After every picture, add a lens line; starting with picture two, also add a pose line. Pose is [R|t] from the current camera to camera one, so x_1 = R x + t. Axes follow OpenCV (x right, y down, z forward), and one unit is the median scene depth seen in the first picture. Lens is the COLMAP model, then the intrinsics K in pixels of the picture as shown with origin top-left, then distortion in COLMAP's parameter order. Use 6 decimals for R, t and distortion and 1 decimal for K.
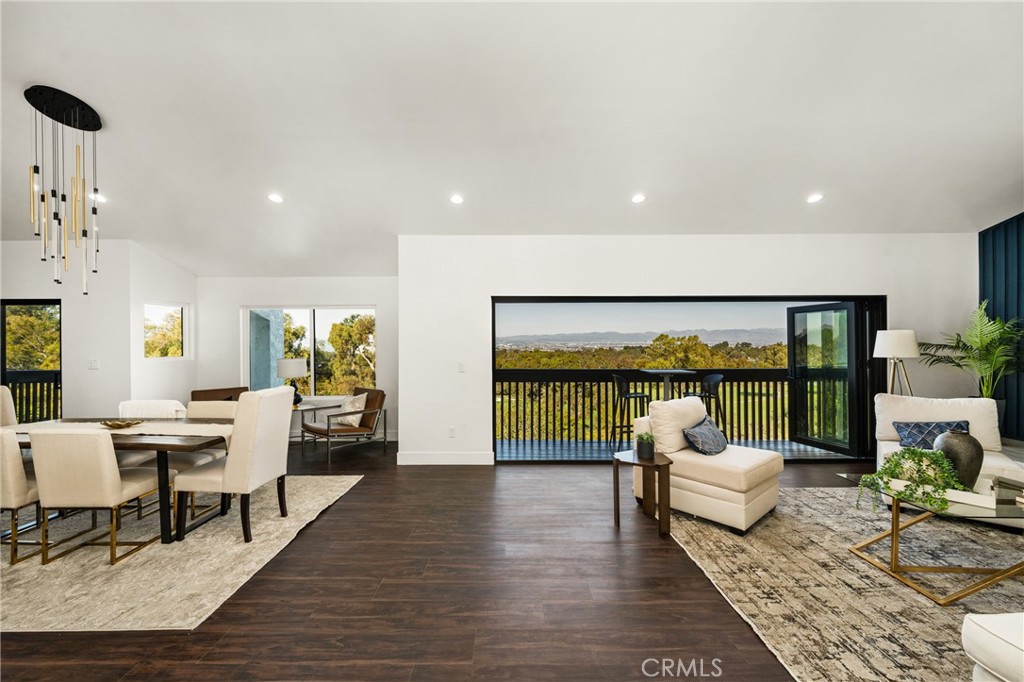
lens RADIAL K [[416.7, 0, 512.0], [0, 416.7, 341.0], [0, 0, 1]] dist [-0.001939, -0.000016]
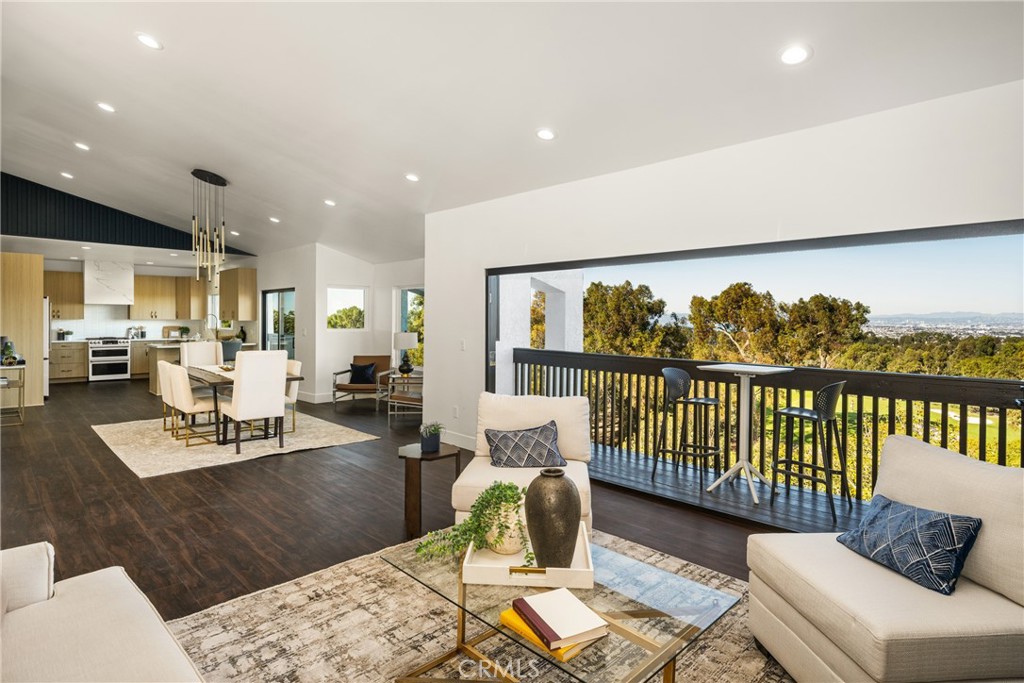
lens RADIAL K [[545.8, 0, 514.5], [0, 545.8, 322.1], [0, 0, 1]] dist [0.009960, -0.000151]
pose [[0.696903, 0.013323, -0.717041, 1.412339], [-0.007575, 0.999908, 0.011217, -0.009463], [0.717125, -0.002386, 0.696940, 0.360532]]
